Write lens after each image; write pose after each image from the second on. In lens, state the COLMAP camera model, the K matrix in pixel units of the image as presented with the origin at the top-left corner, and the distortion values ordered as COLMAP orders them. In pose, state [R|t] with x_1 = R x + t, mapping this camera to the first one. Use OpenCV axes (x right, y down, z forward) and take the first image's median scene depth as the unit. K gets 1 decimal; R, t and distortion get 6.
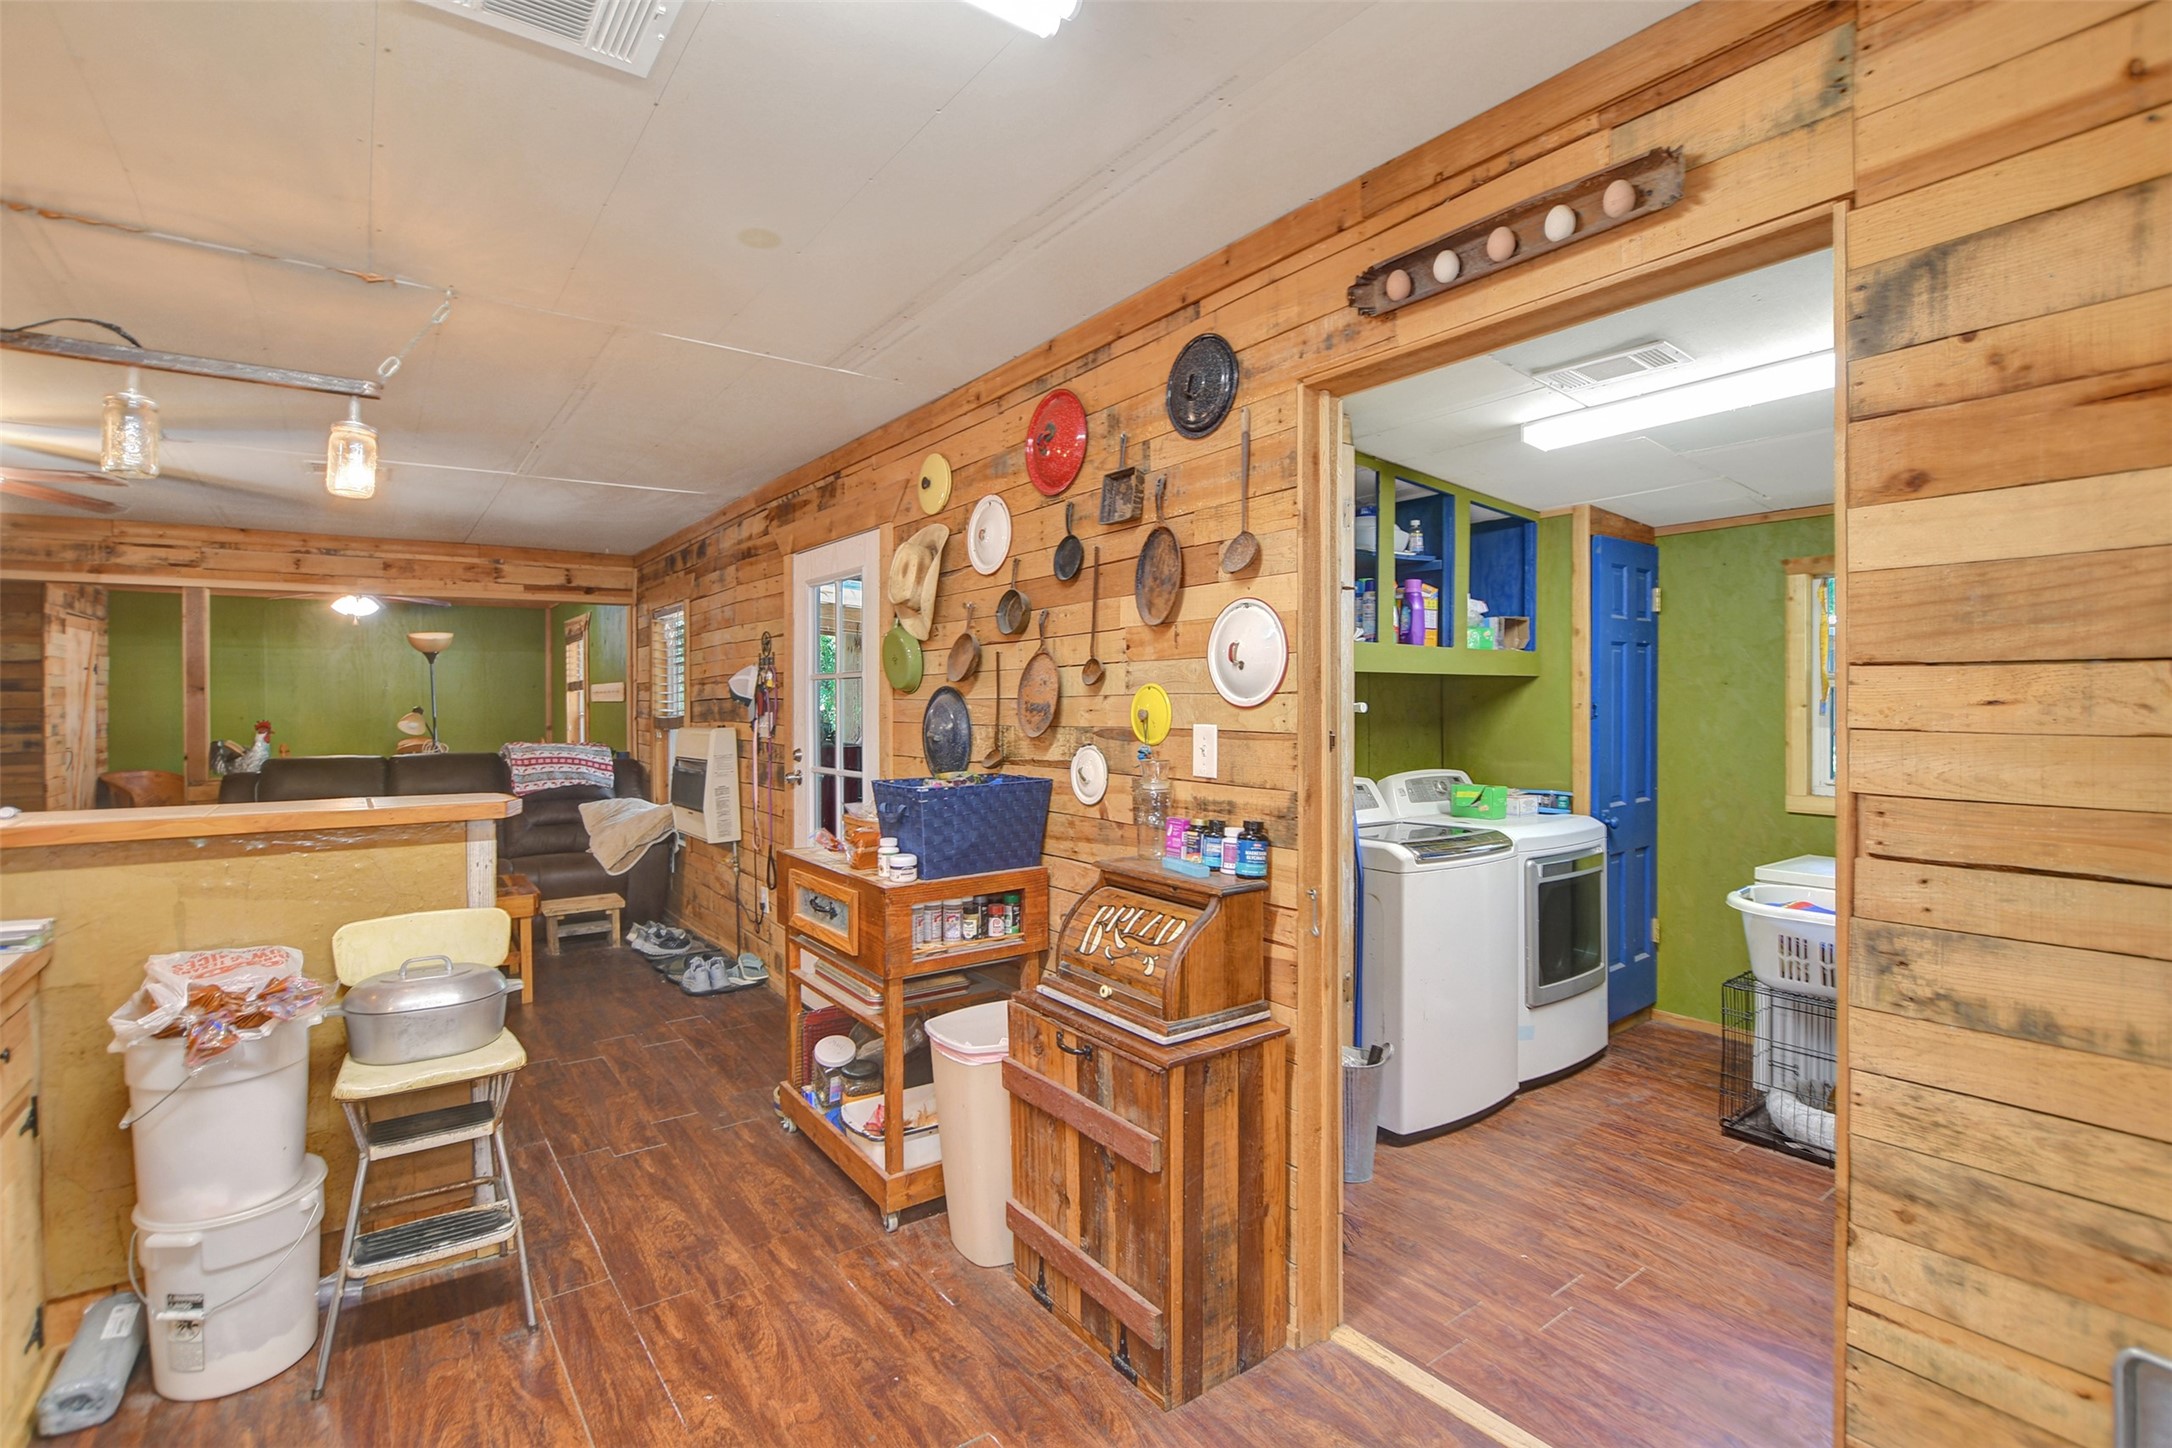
lens RADIAL K [[968.6, 0, 1052.3], [0, 968.6, 697.9], [0, 0, 1]] dist [-0.022597, 0.001901]
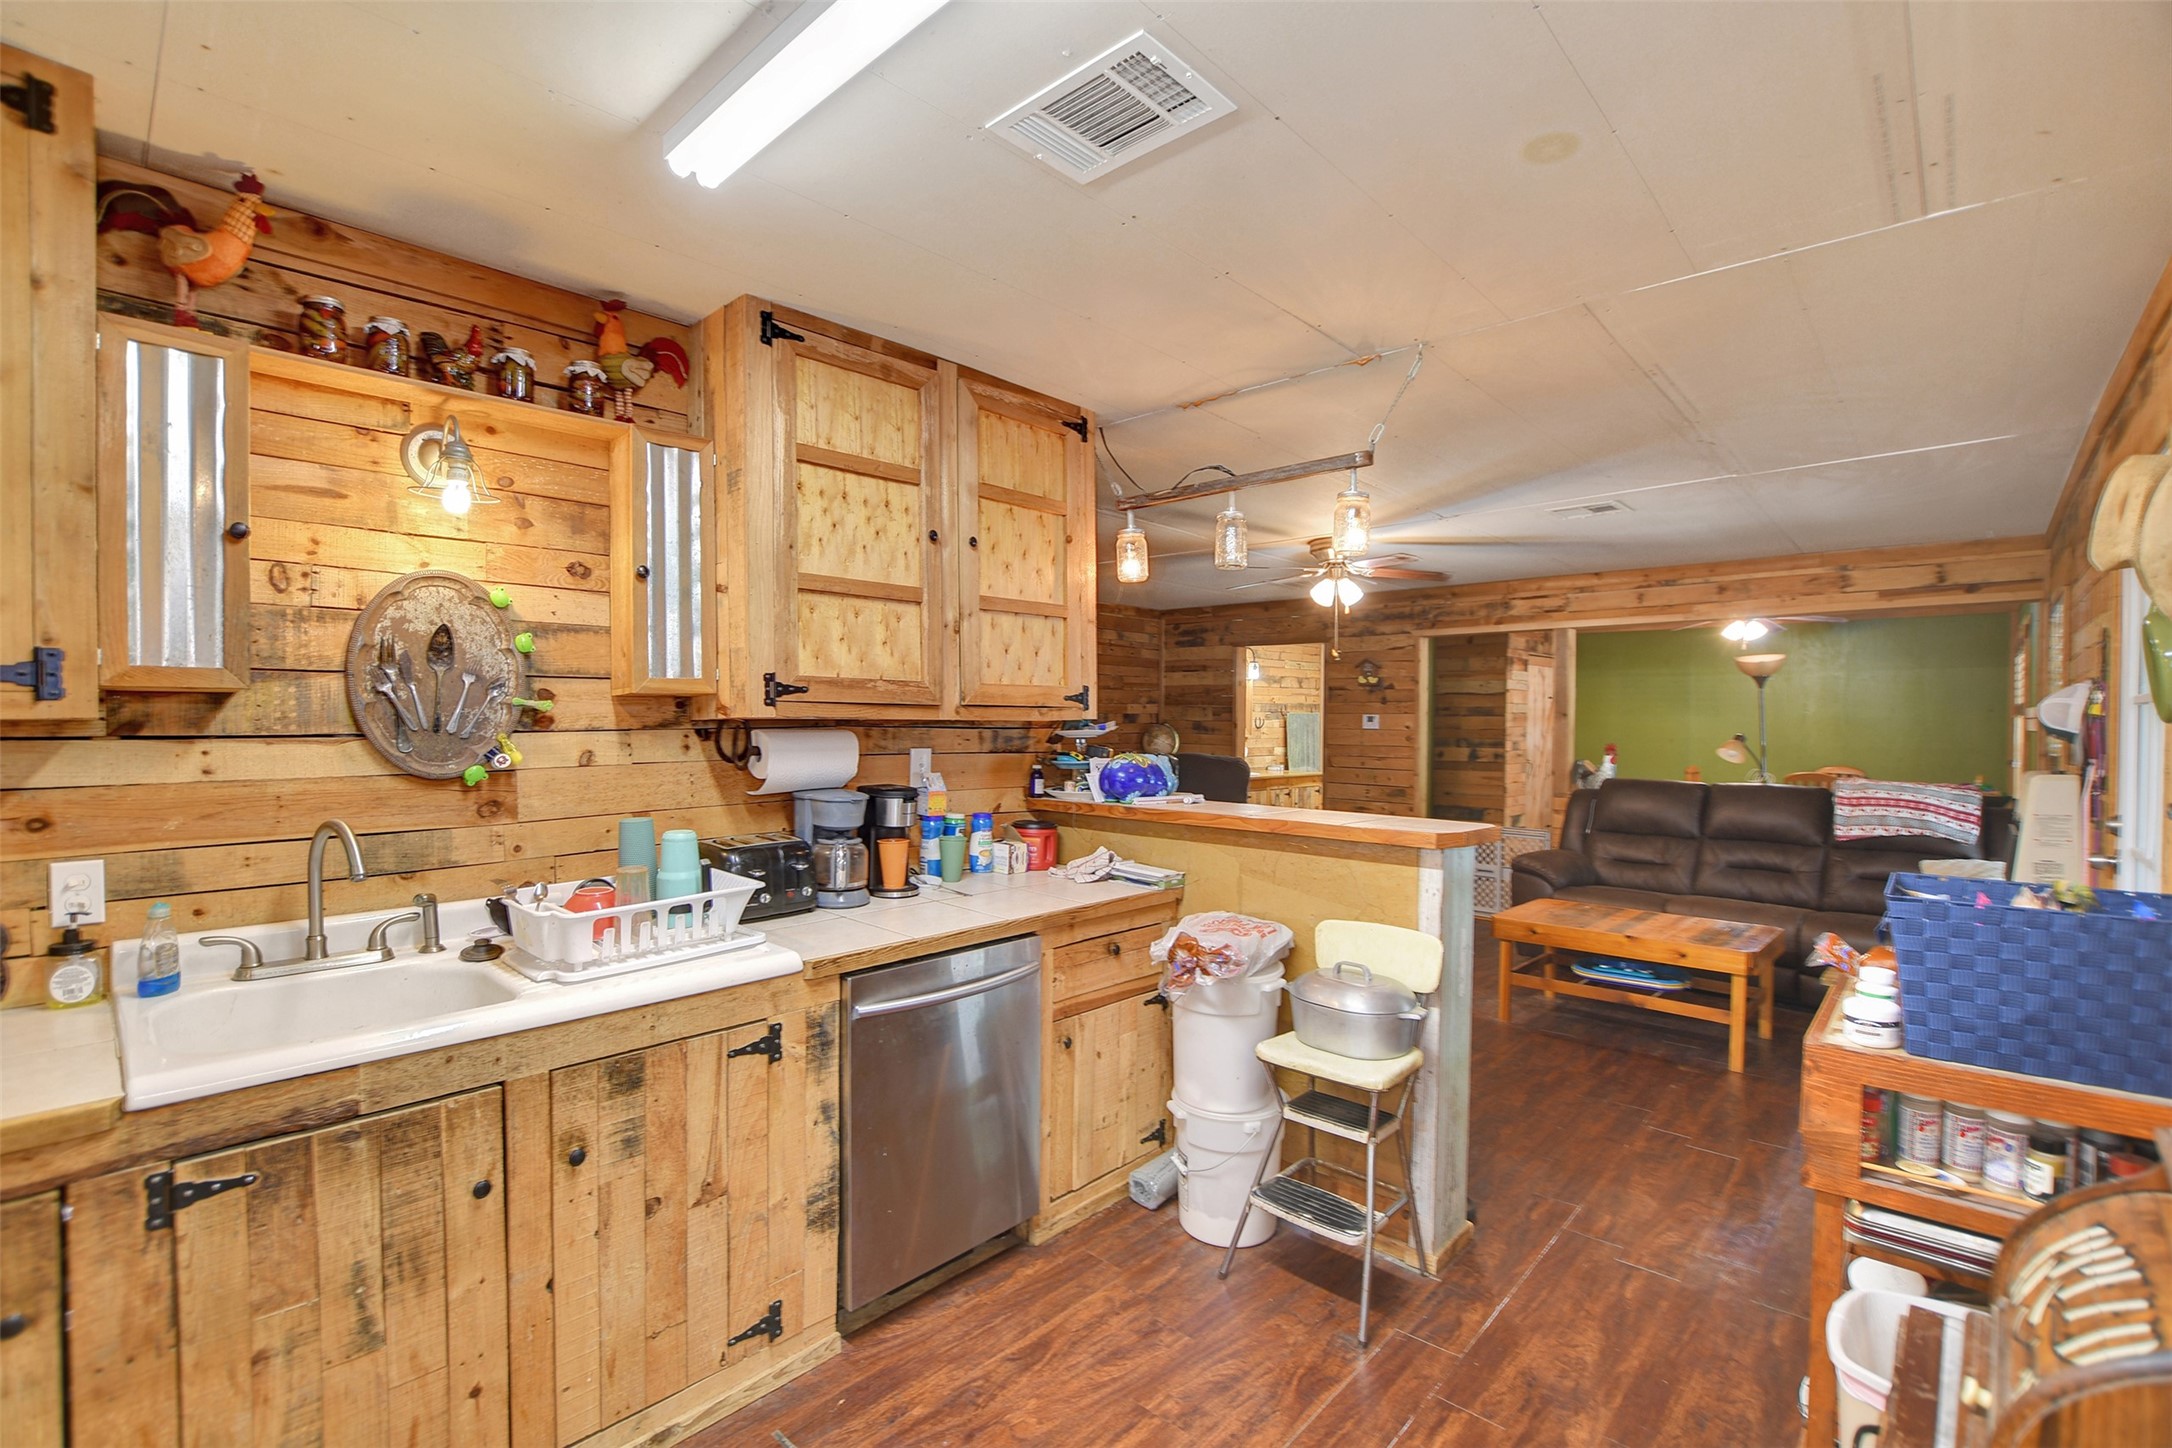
lens RADIAL K [[968.6, 0, 1087.8], [0, 968.6, 727.6], [0, 0, 1]] dist [-0.022597, 0.001901]
pose [[0.215838, 0.013713, -0.976333, 0.130779], [-0.006178, 0.999901, 0.012678, -0.005223], [0.976410, 0.003296, 0.215902, 0.161750]]
